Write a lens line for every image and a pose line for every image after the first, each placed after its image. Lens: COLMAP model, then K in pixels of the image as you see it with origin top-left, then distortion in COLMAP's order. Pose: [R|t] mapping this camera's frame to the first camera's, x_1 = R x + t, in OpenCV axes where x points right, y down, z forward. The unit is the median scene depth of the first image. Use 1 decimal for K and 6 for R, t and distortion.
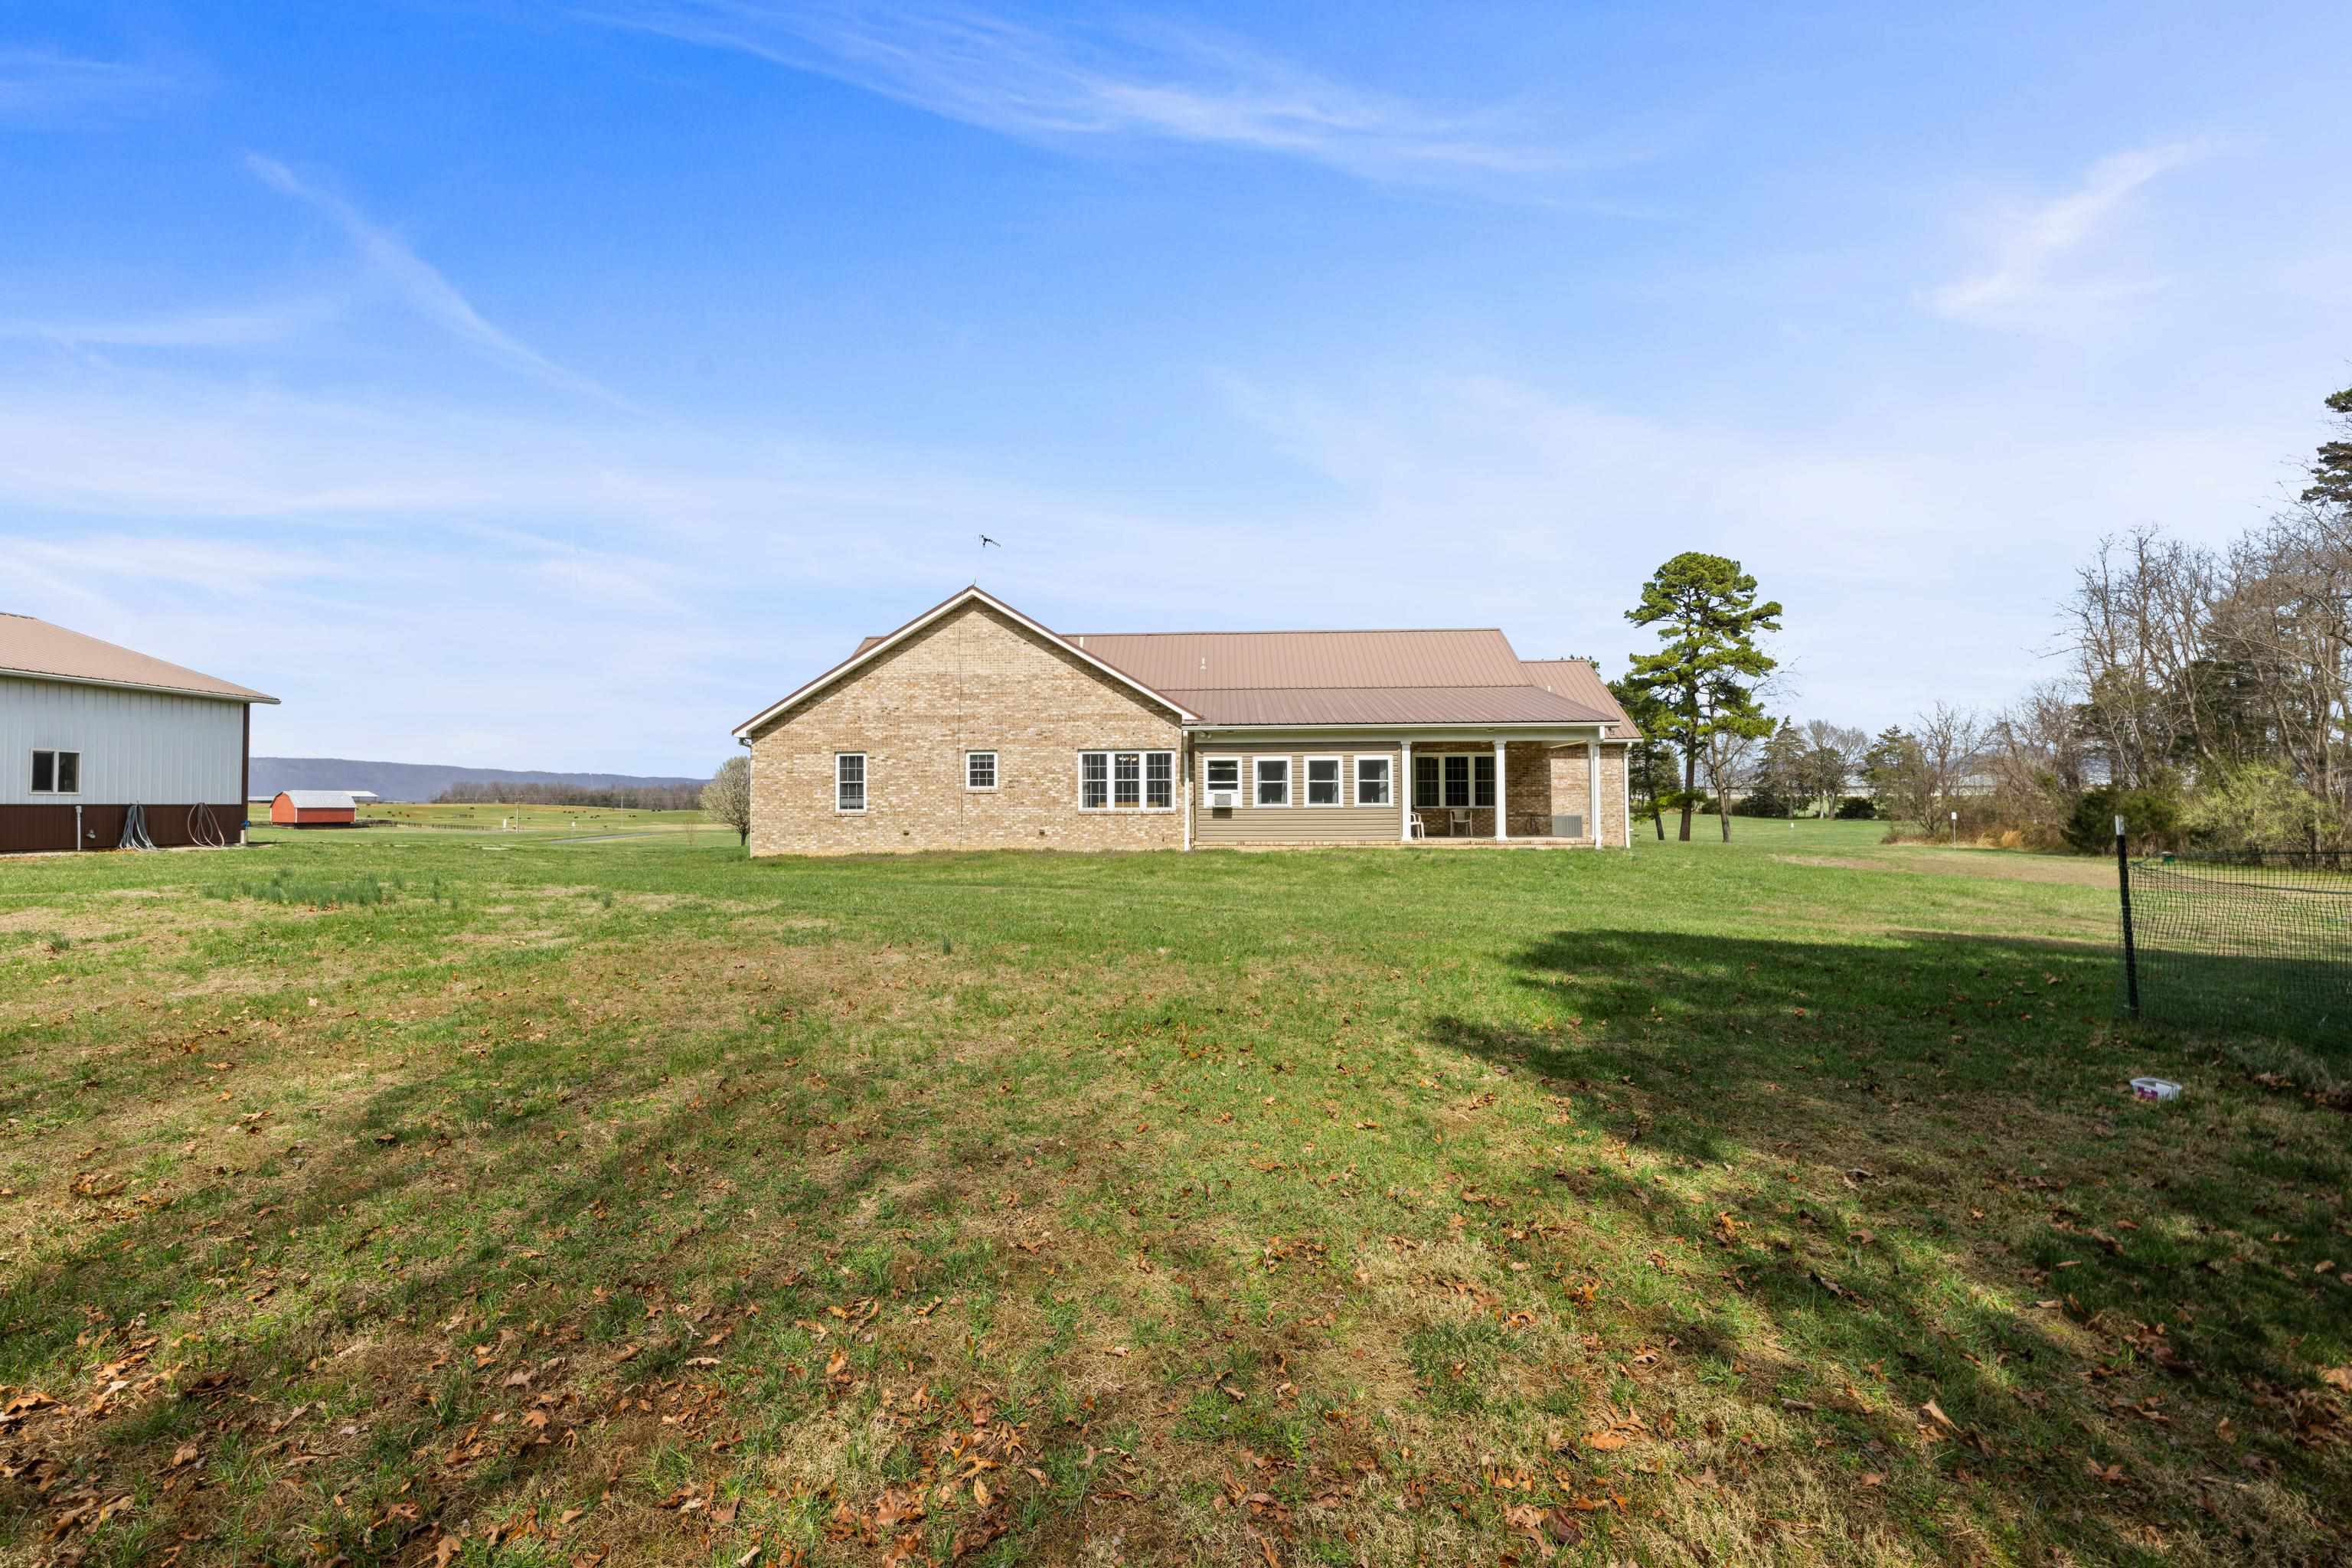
lens RADIAL K [[999.2, 0, 1177.5], [0, 999.2, 793.4], [0, 0, 1]] dist [-0.001761, -0.000024]
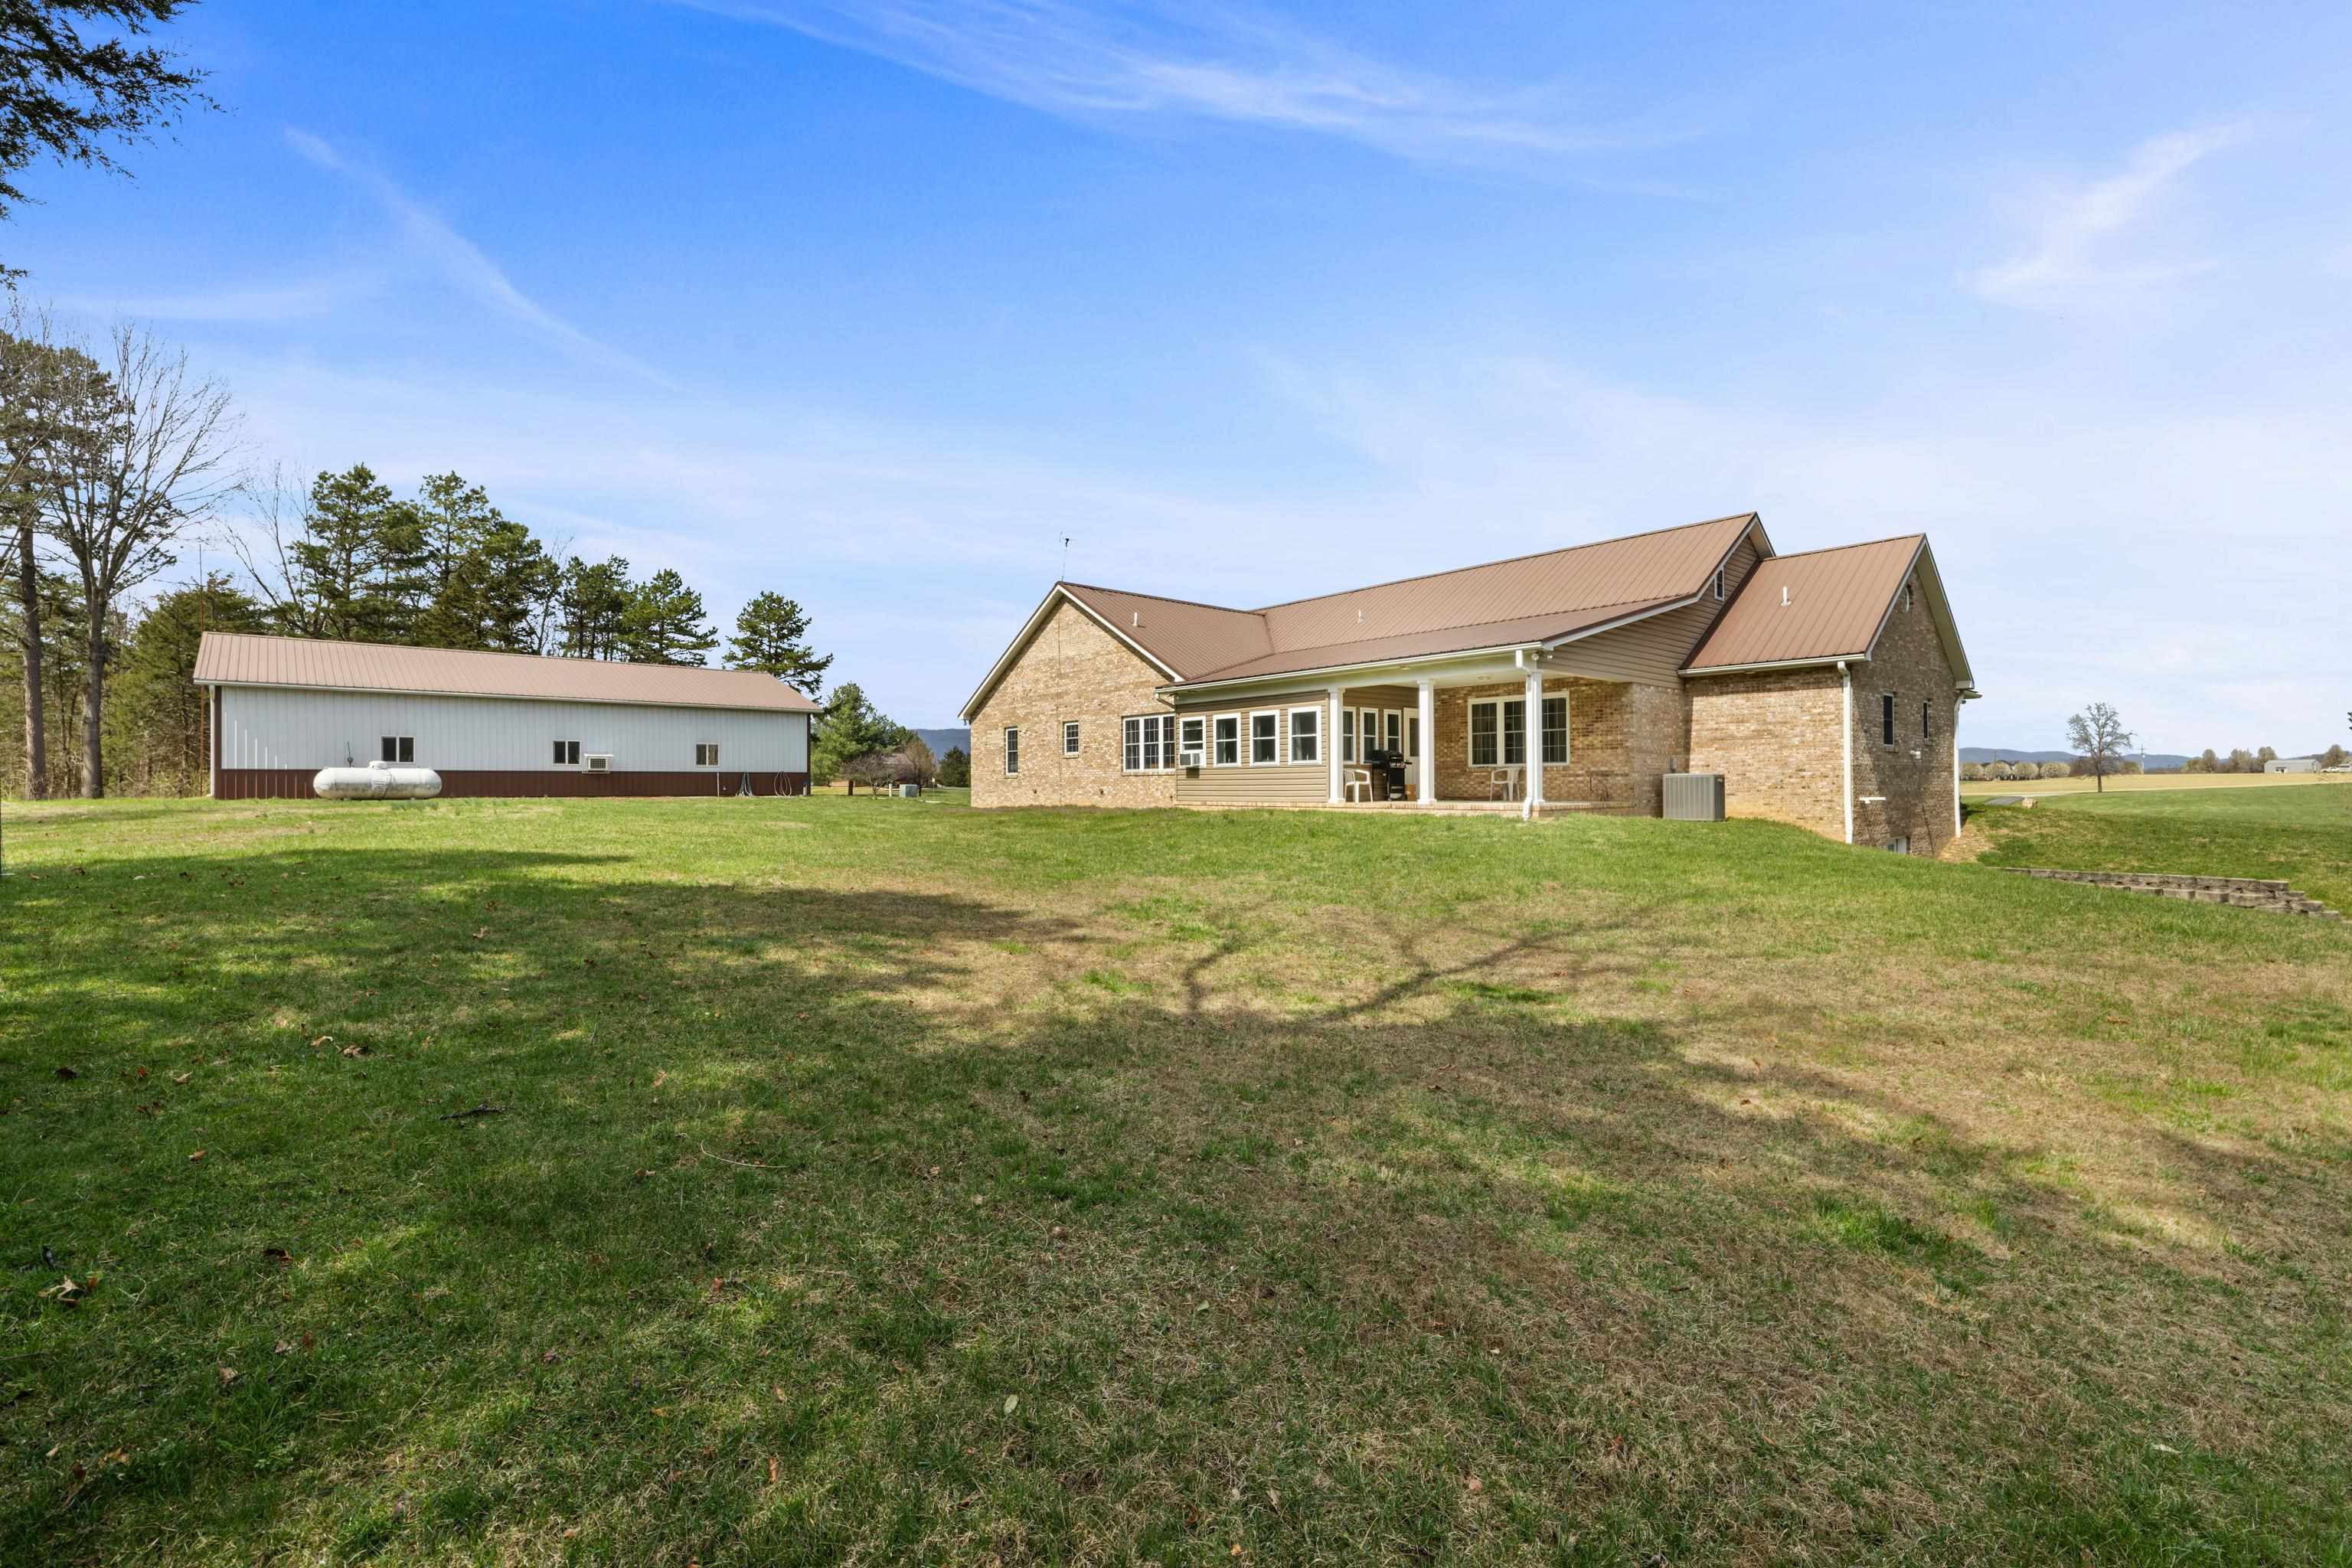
lens RADIAL K [[999.2, 0, 1166.4], [0, 999.2, 778.2], [0, 0, 1]] dist [-0.001761, -0.000024]
pose [[0.676255, -0.002773, -0.736663, 0.743000], [0.008803, 0.999952, 0.004318, 0.019561], [0.736615, -0.009405, 0.676246, 0.292541]]
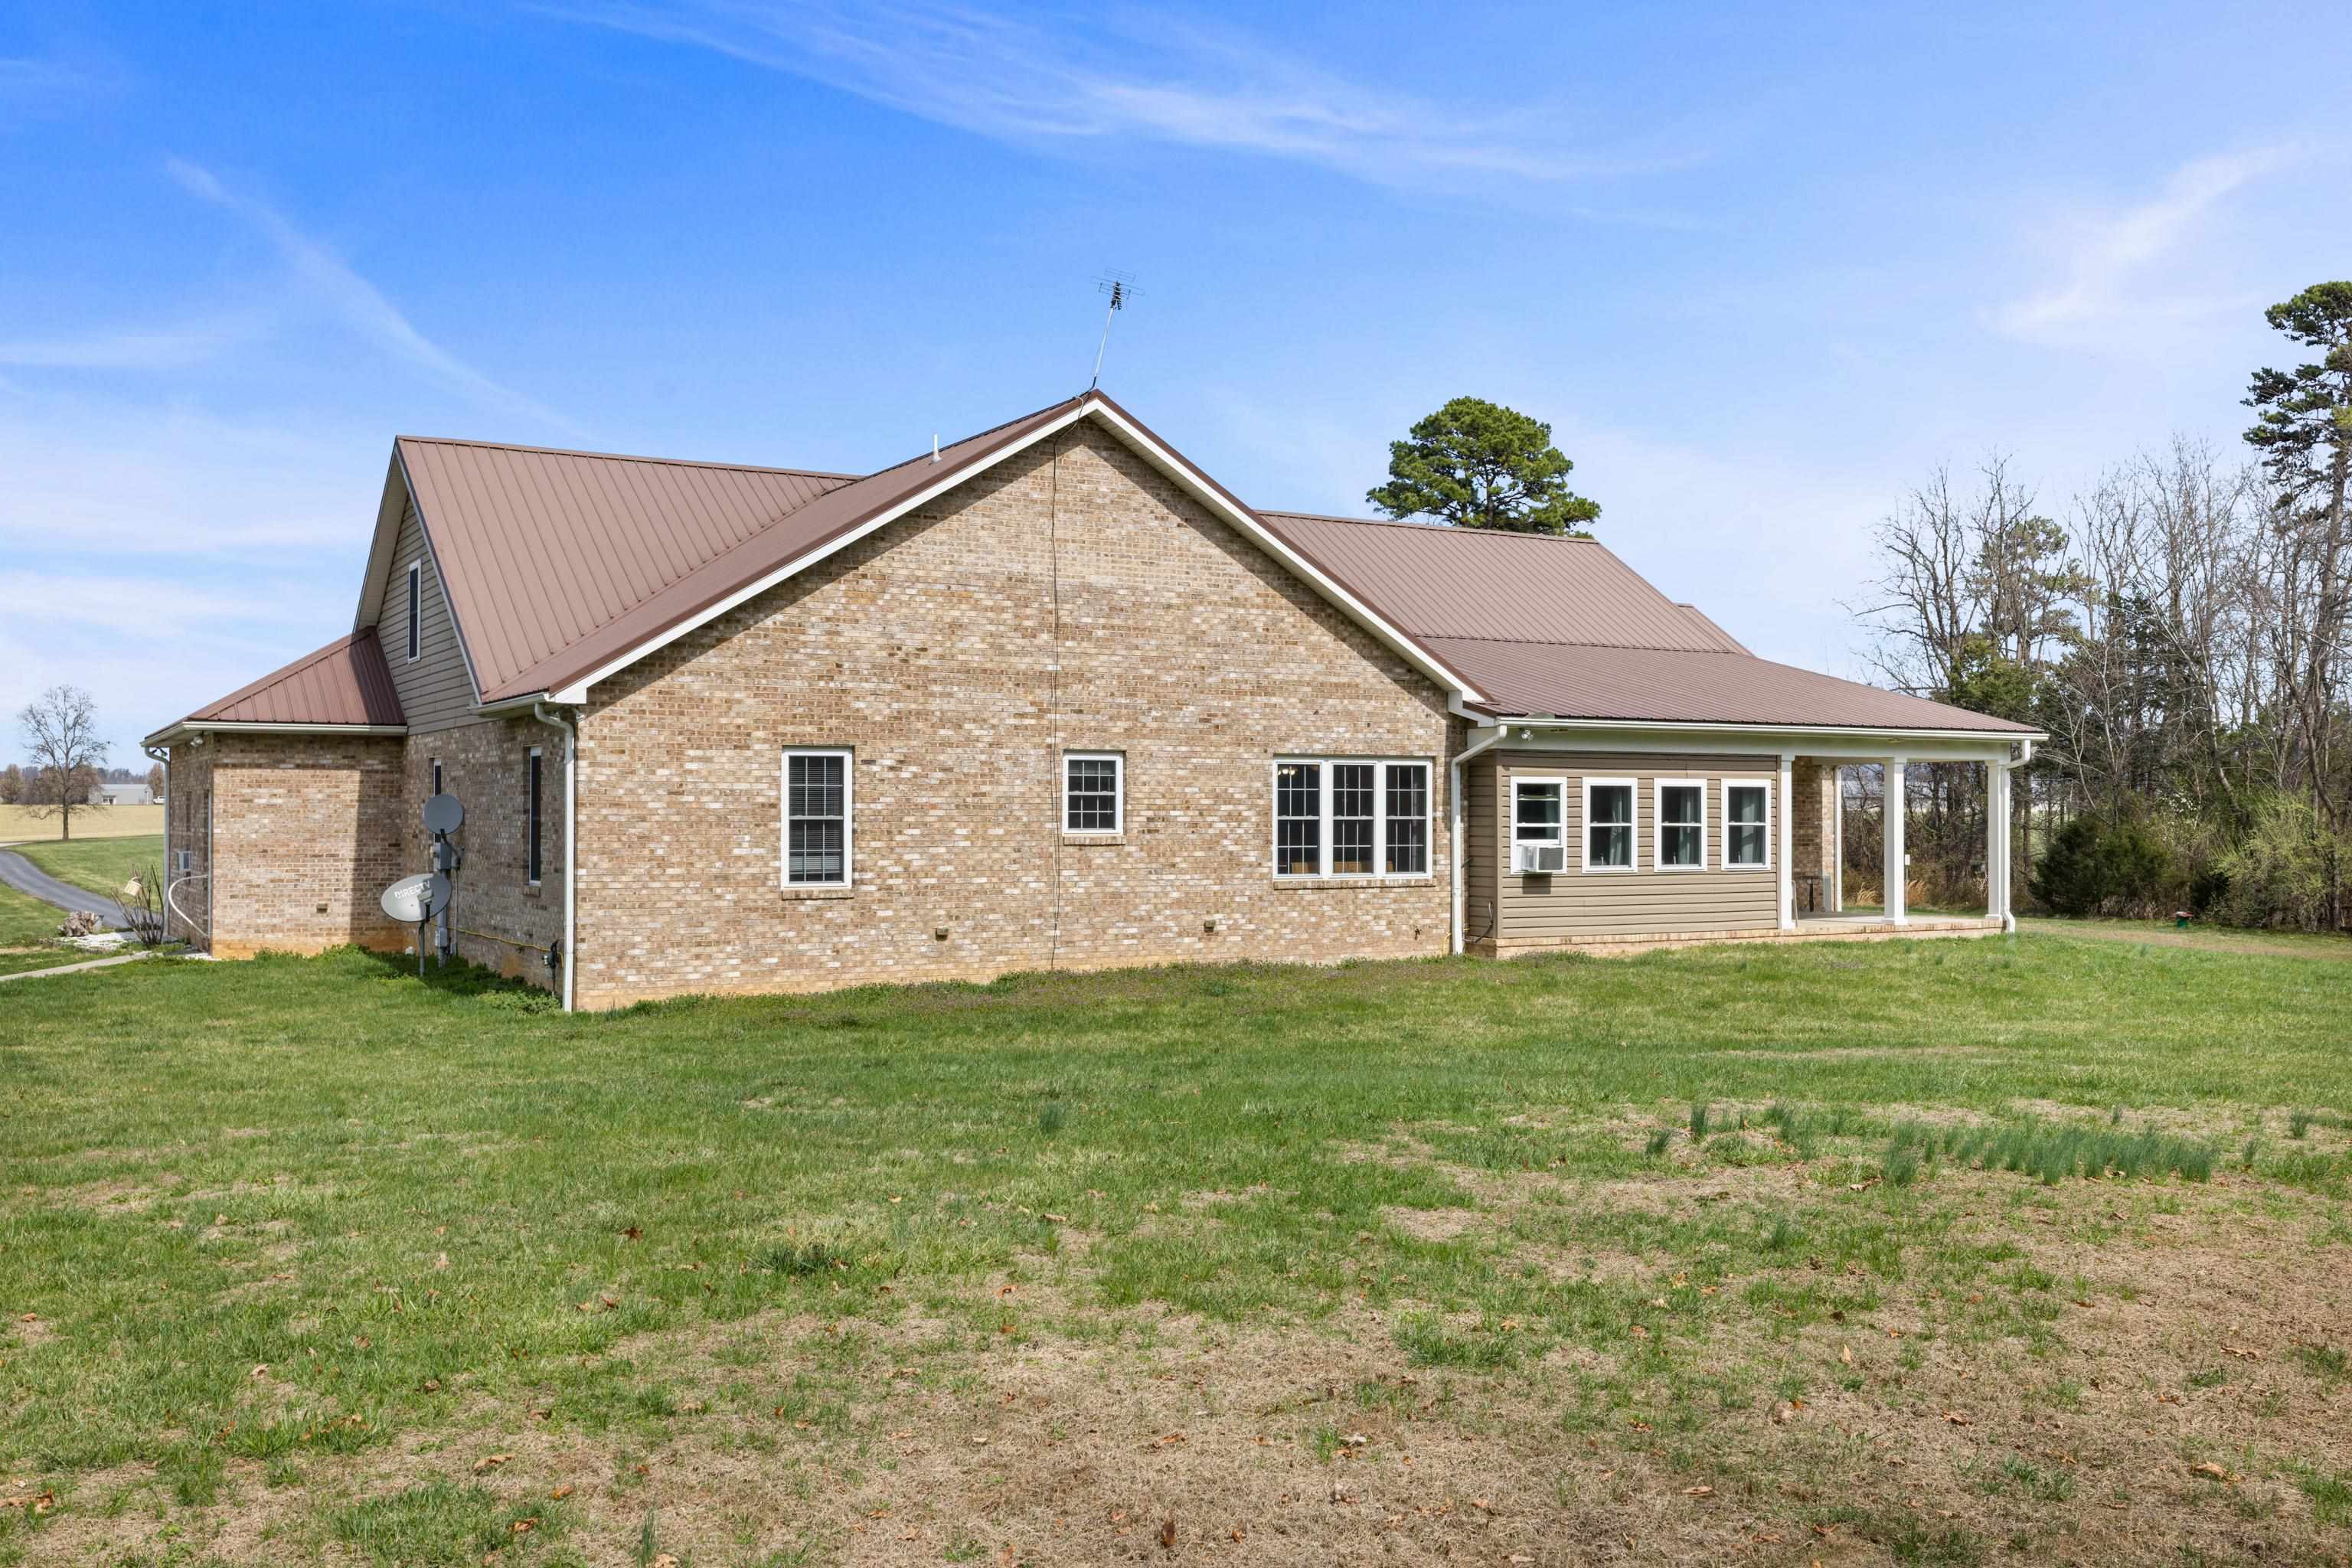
lens RADIAL K [[2091.6, 0, 1180.3], [0, 2091.6, 785.9], [0, 0, 1]] dist [0.005451, -0.003564]
pose [[0.843737, 0.014611, 0.536557, -0.679668], [-0.013279, 0.999892, -0.006346, -0.021450], [-0.536592, -0.001770, 0.843840, 0.170596]]
